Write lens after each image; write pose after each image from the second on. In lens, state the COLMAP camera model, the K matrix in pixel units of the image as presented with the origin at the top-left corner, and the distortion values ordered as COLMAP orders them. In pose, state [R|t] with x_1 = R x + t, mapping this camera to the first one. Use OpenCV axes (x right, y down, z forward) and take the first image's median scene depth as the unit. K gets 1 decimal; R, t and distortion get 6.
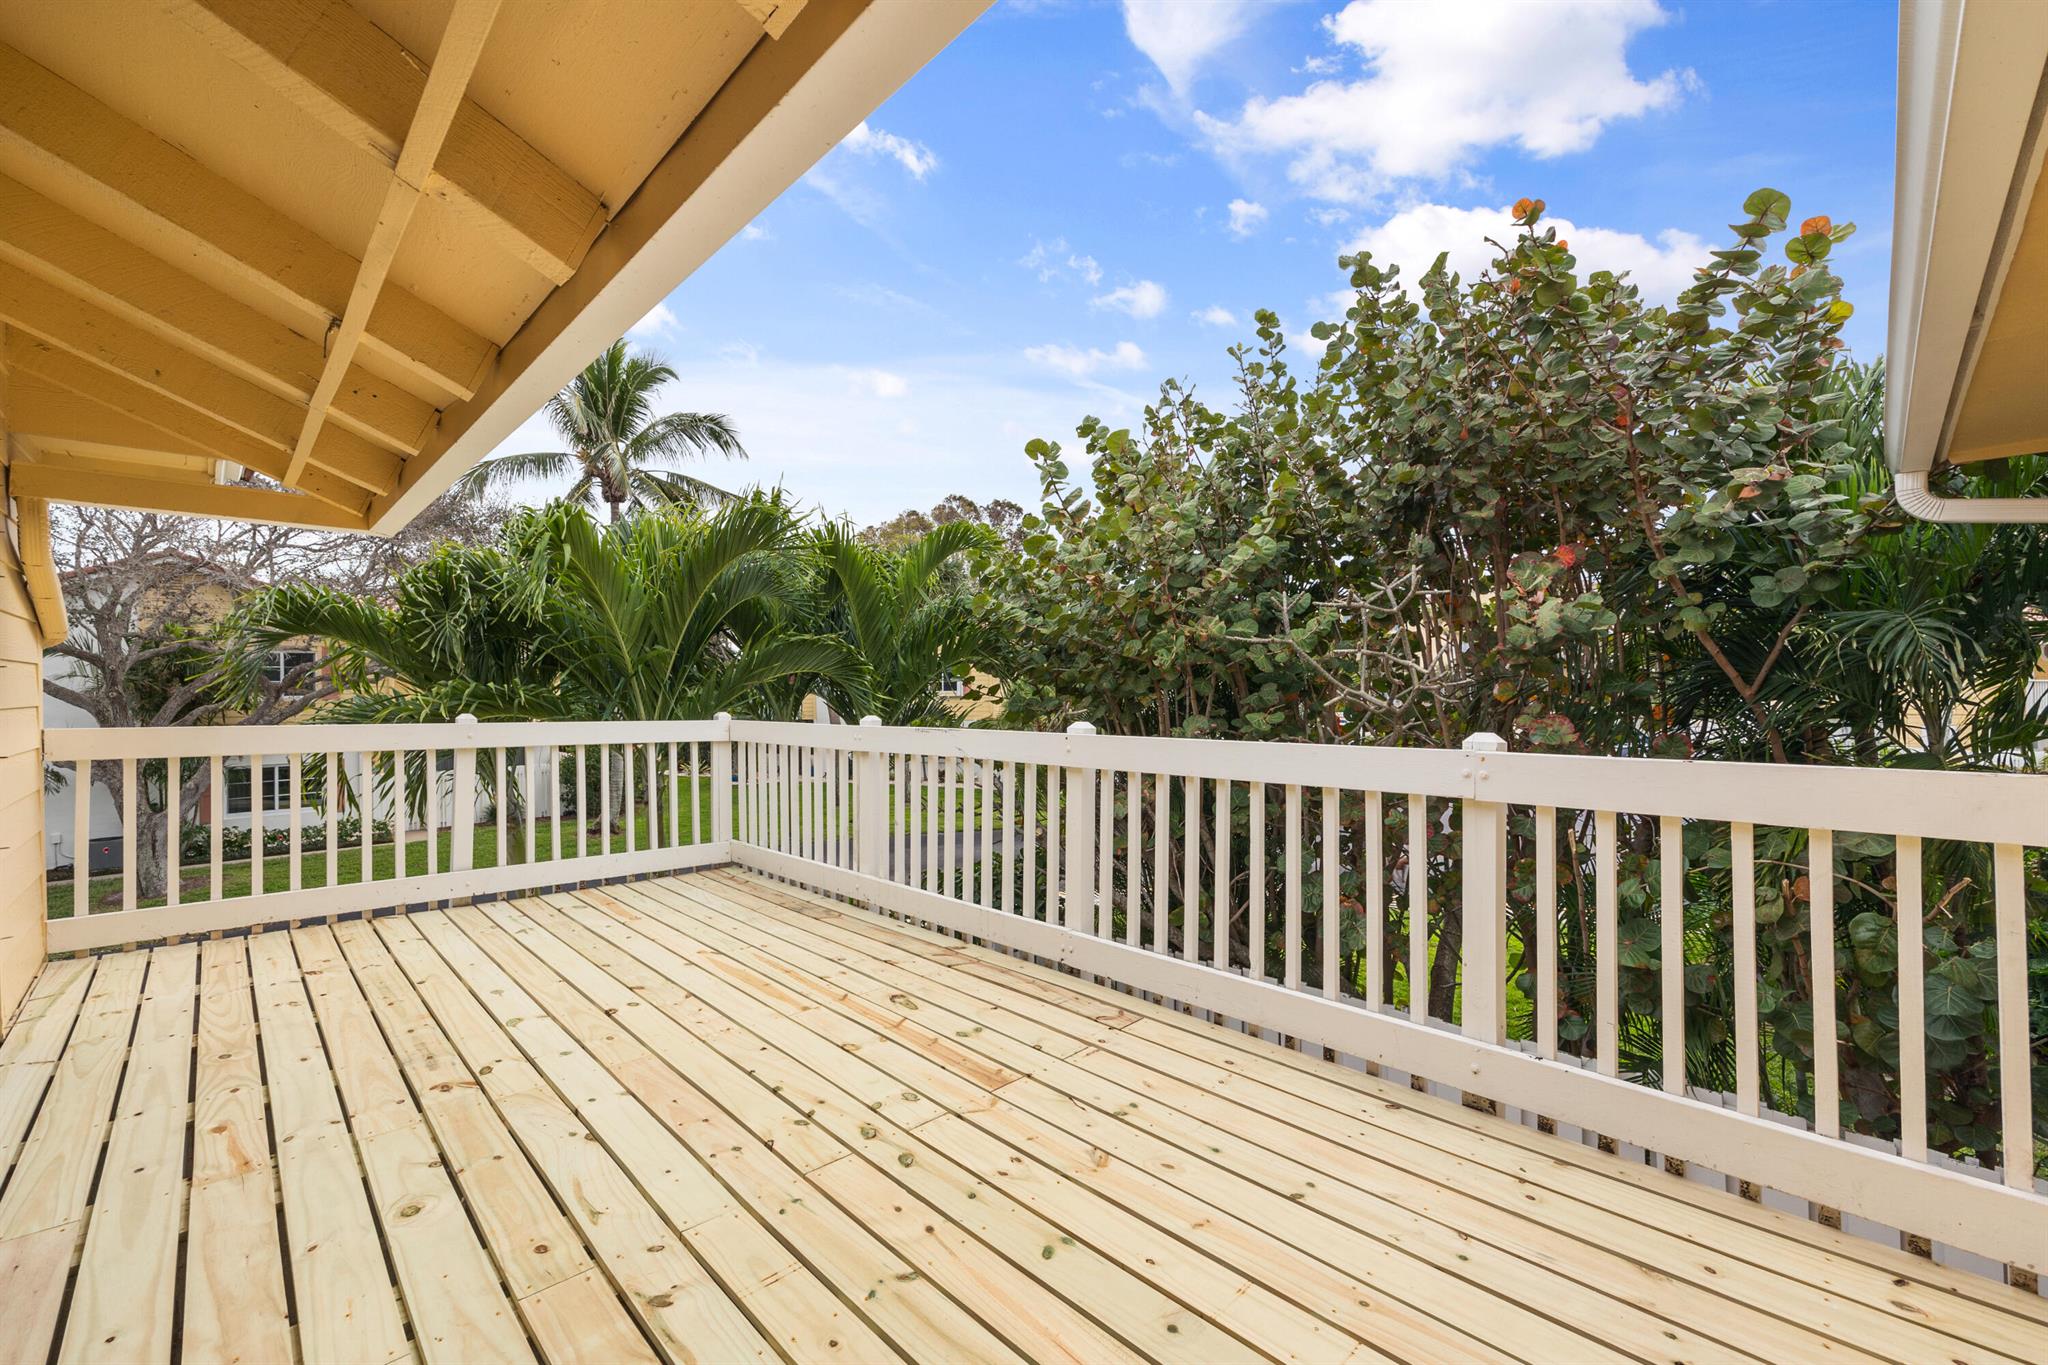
lens RADIAL K [[824.3, 0, 1029.8], [0, 824.3, 687.2], [0, 0, 1]] dist [-0.004477, 0.000519]
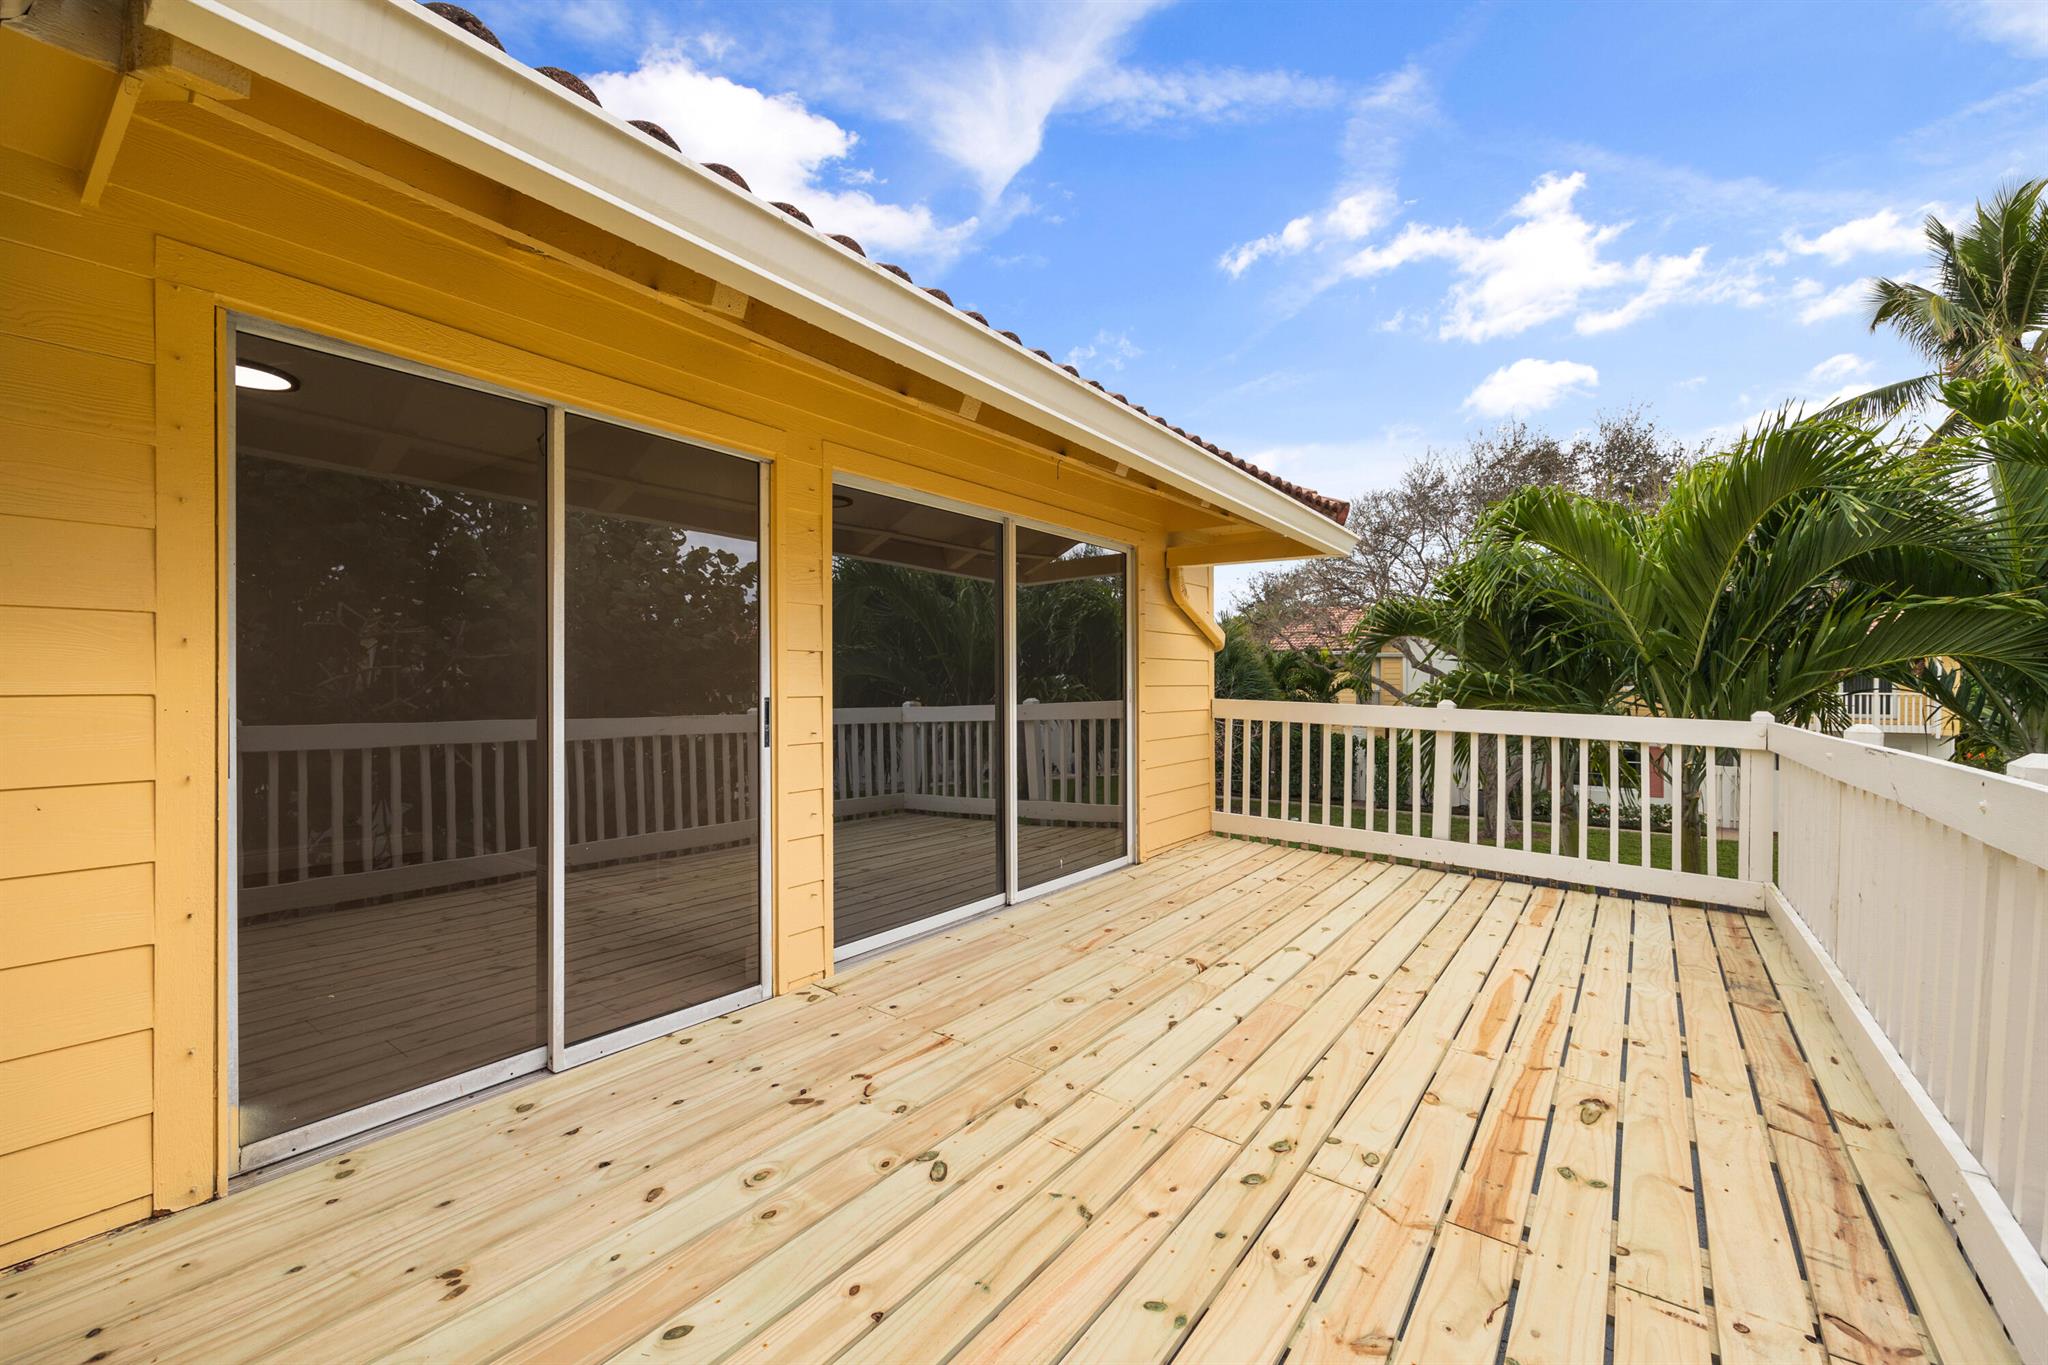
lens RADIAL K [[824.3, 0, 1033.9], [0, 824.3, 690.6], [0, 0, 1]] dist [-0.004477, 0.000519]
pose [[0.157511, 0.021795, -0.987277, 0.464267], [-0.007192, 0.999755, 0.020923, 0.000384], [0.987491, 0.003805, 0.157629, 0.388286]]
